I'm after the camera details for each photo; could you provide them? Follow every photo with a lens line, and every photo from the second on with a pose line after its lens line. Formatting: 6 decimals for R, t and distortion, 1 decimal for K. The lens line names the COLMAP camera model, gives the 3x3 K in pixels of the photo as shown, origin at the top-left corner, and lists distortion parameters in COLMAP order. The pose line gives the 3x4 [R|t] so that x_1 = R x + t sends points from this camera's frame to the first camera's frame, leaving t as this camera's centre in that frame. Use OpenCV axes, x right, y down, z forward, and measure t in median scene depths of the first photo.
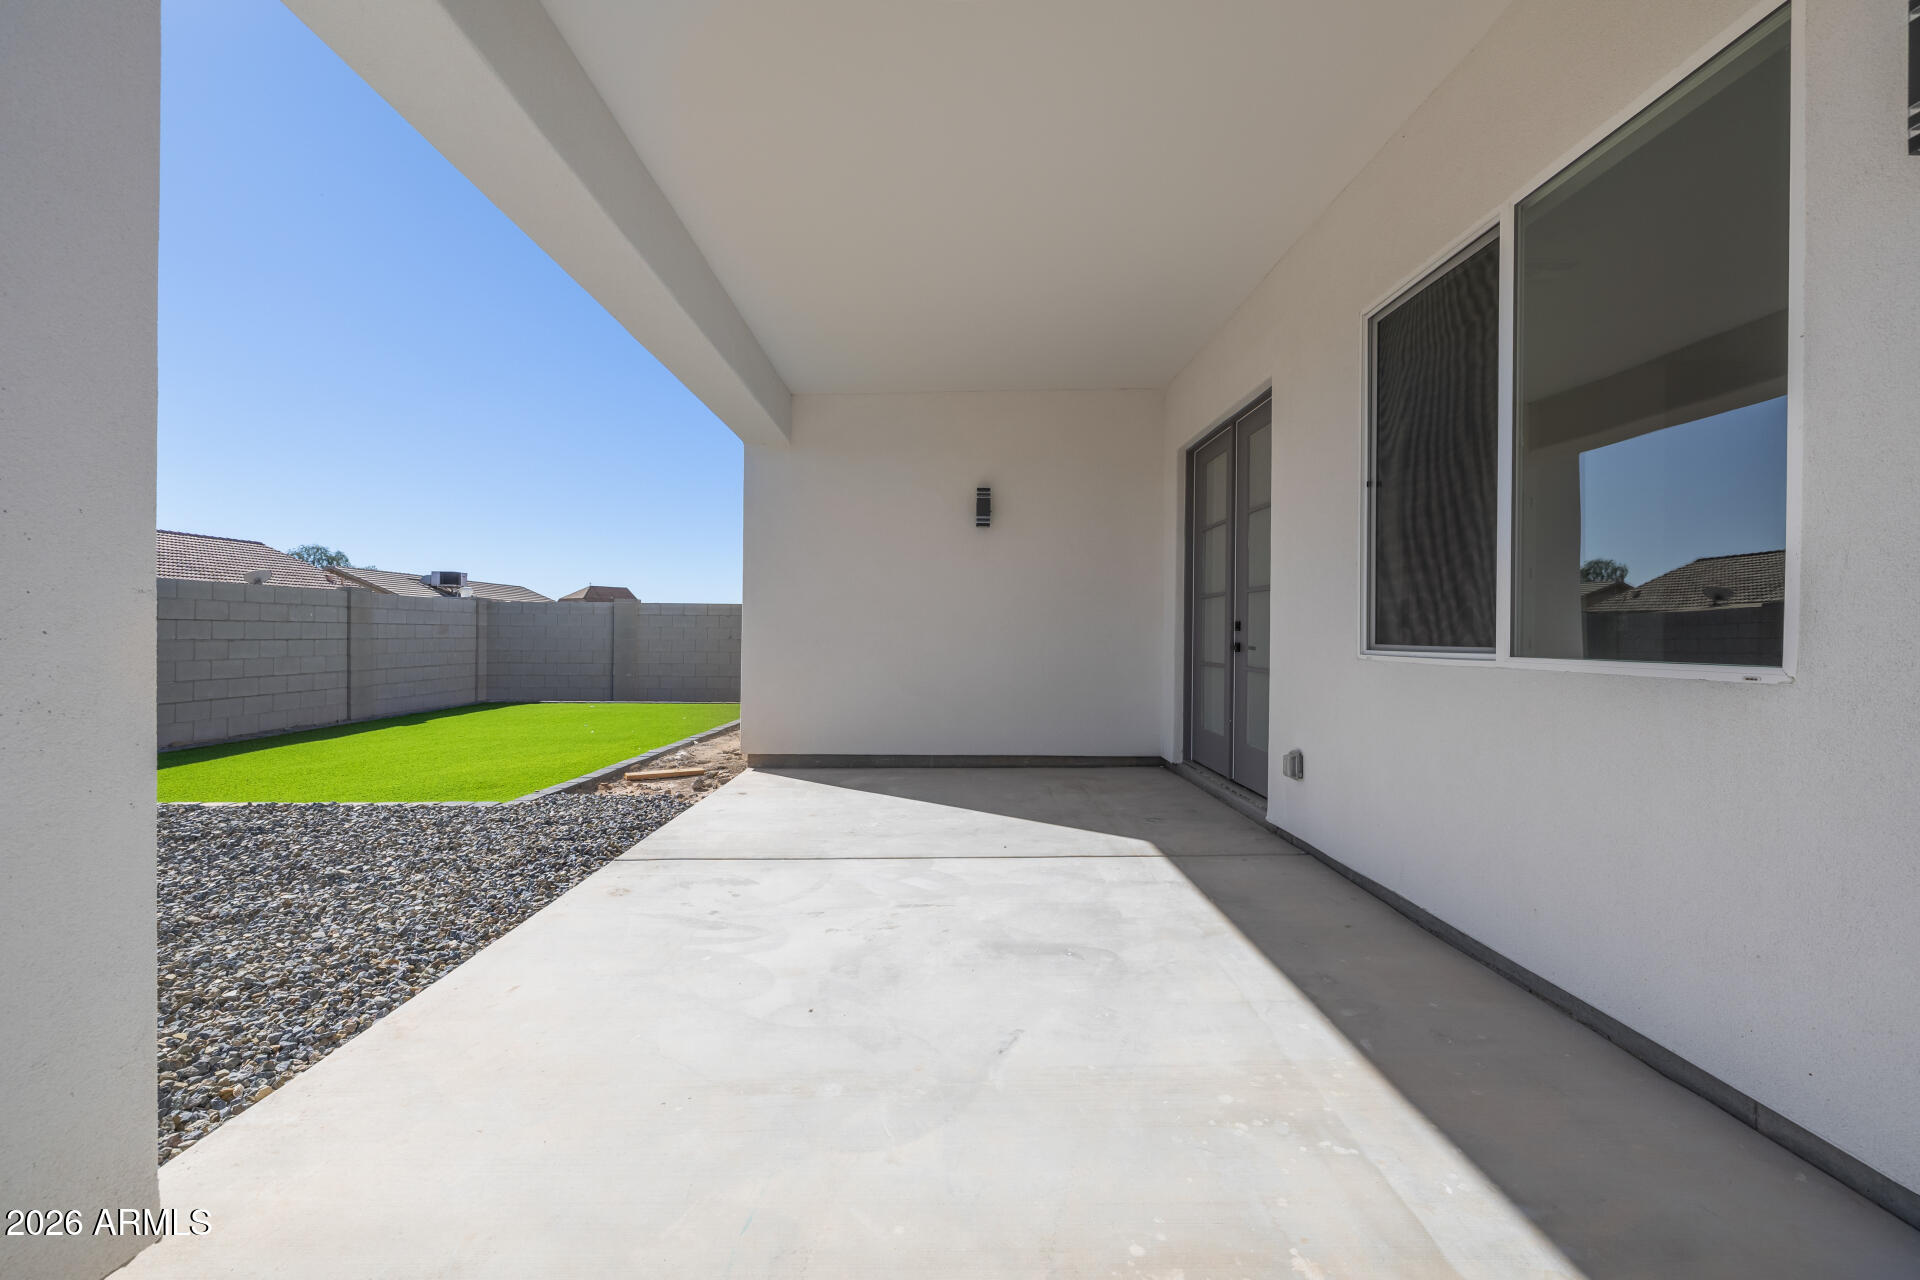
lens RADIAL K [[808.6, 0, 956.3], [0, 808.6, 641.7], [0, 0, 1]] dist [0.000227, 0.000320]
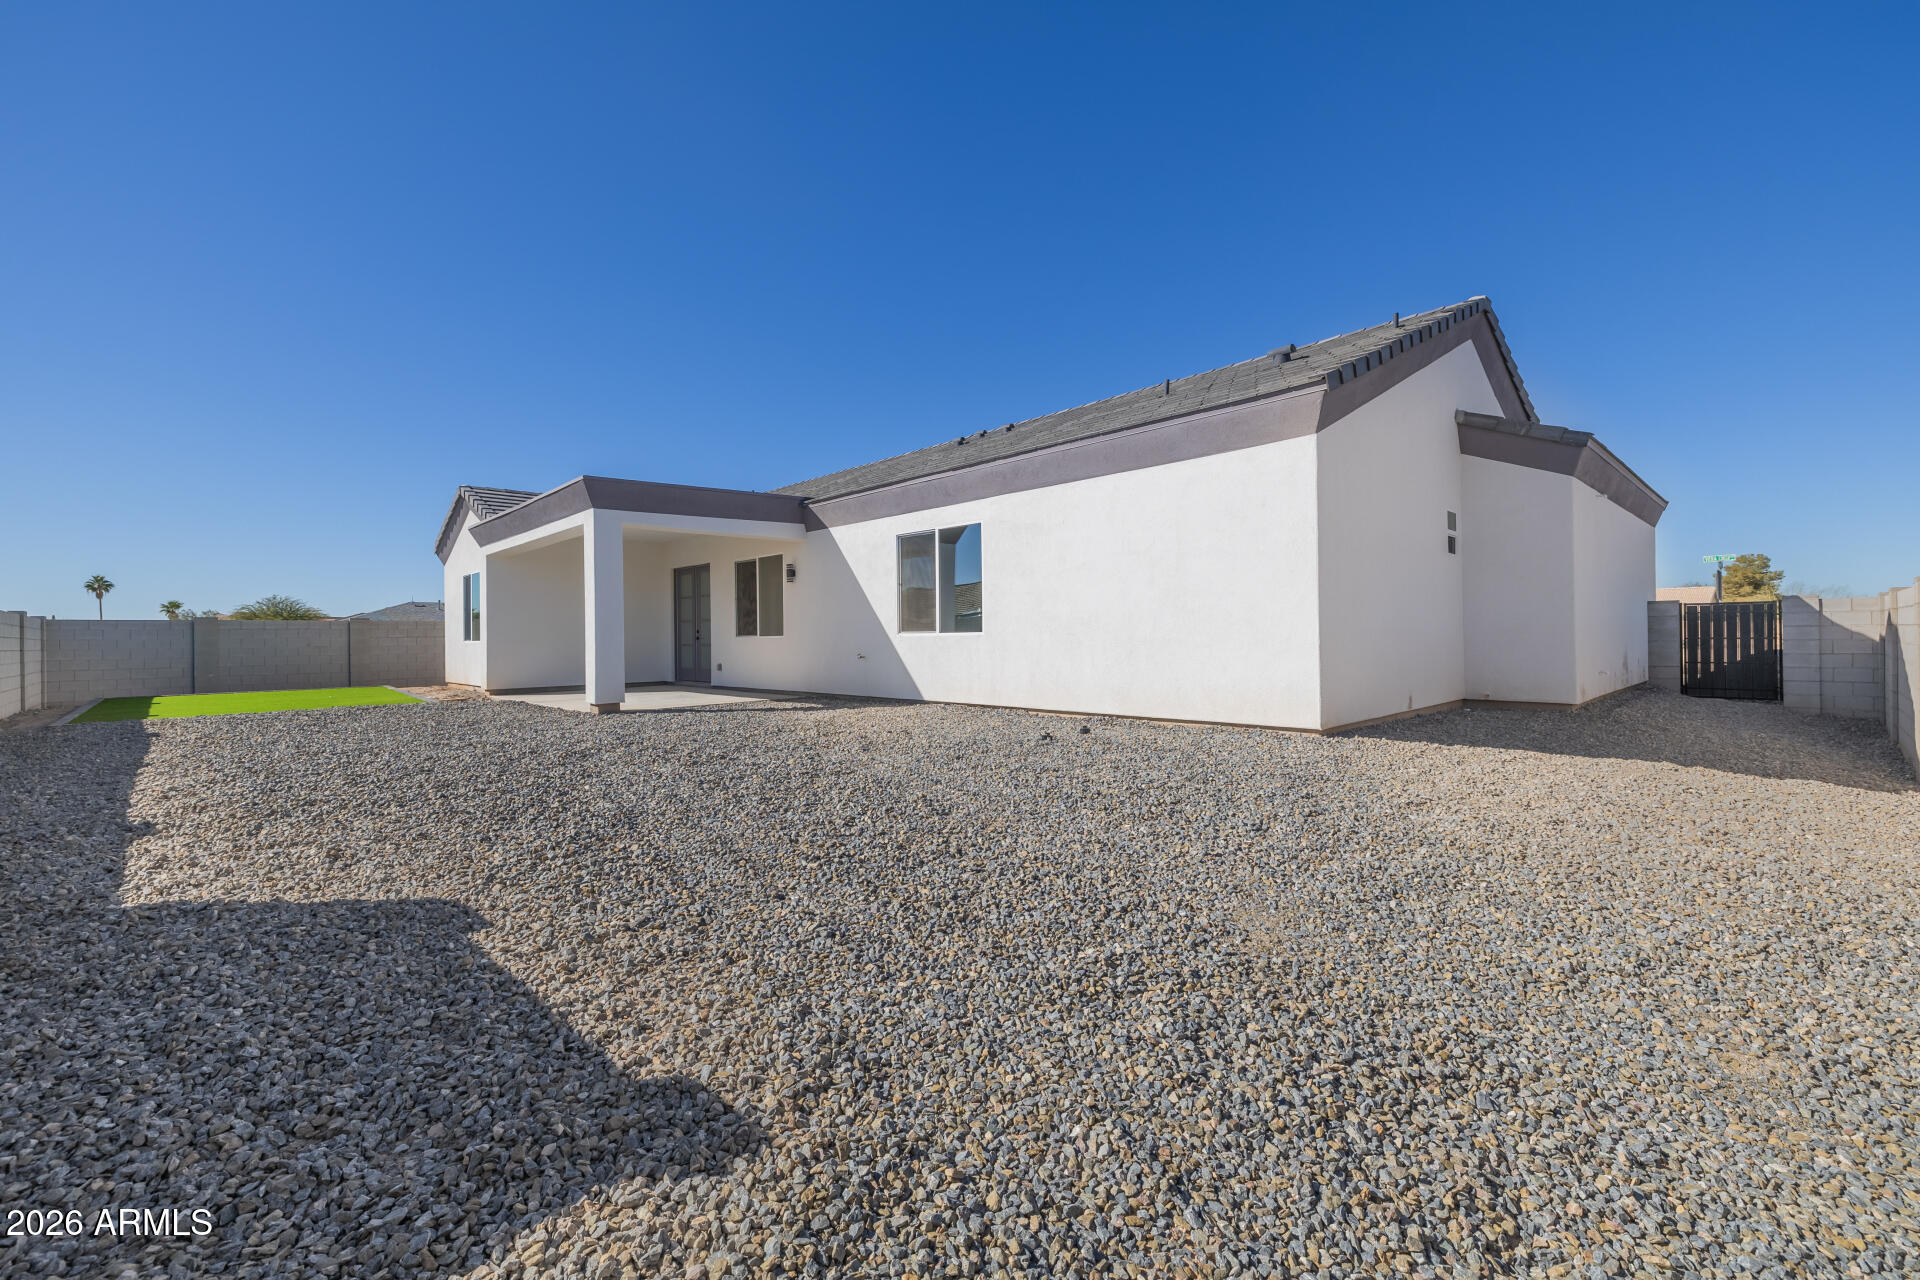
lens RADIAL K [[808.6, 0, 959.8], [0, 808.6, 635.3], [0, 0, 1]] dist [0.000227, 0.000320]
pose [[0.742443, -0.020598, 0.669592, -0.890545], [0.021221, 0.999749, 0.007223, -0.005684], [-0.669573, 0.008847, 0.742694, -1.795813]]
